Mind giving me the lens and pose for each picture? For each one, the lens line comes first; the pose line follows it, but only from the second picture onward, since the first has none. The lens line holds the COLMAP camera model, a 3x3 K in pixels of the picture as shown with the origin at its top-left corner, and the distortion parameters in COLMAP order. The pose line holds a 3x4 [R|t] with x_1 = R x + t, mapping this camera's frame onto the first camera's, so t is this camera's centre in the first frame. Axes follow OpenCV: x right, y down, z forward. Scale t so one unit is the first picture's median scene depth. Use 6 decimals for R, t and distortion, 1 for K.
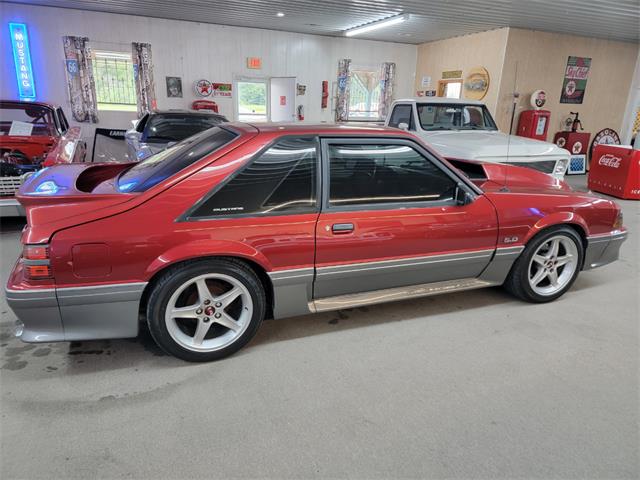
lens RADIAL K [[459.8, 0, 317.5], [0, 459.8, 246.0], [0, 0, 1]] dist [0.073352, -0.067589]
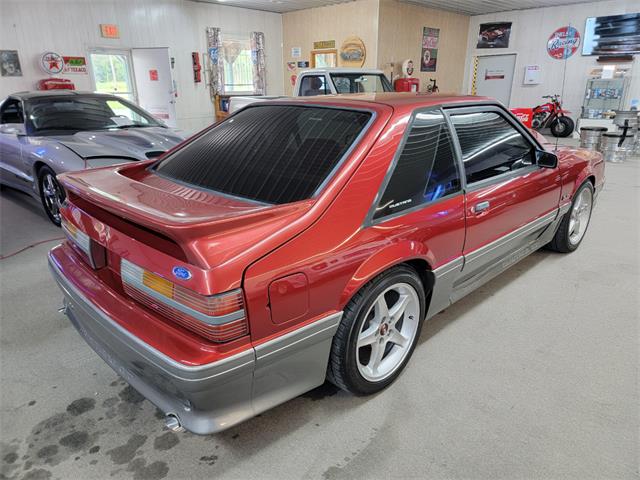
lens RADIAL K [[459.8, 0, 336.5], [0, 459.8, 243.6], [0, 0, 1]] dist [0.073352, -0.067589]
pose [[0.917080, -0.165668, 0.362655, -0.132703], [0.148672, 0.986076, 0.074498, -0.019138], [-0.369947, -0.014404, 0.928941, 0.061178]]
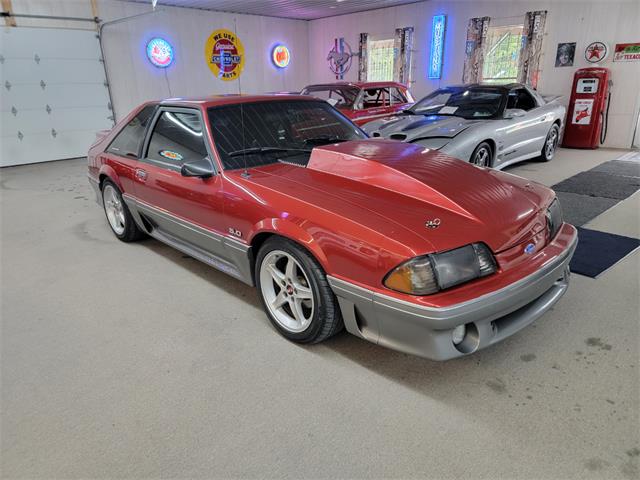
lens RADIAL K [[459.8, 0, 318.2], [0, 459.8, 244.7], [0, 0, 1]] dist [0.073352, -0.067589]
pose [[0.336878, 0.277498, -0.899727, 0.413932], [-0.231249, 0.950698, 0.206634, -0.069189], [0.912709, 0.138450, 0.384440, 0.263538]]
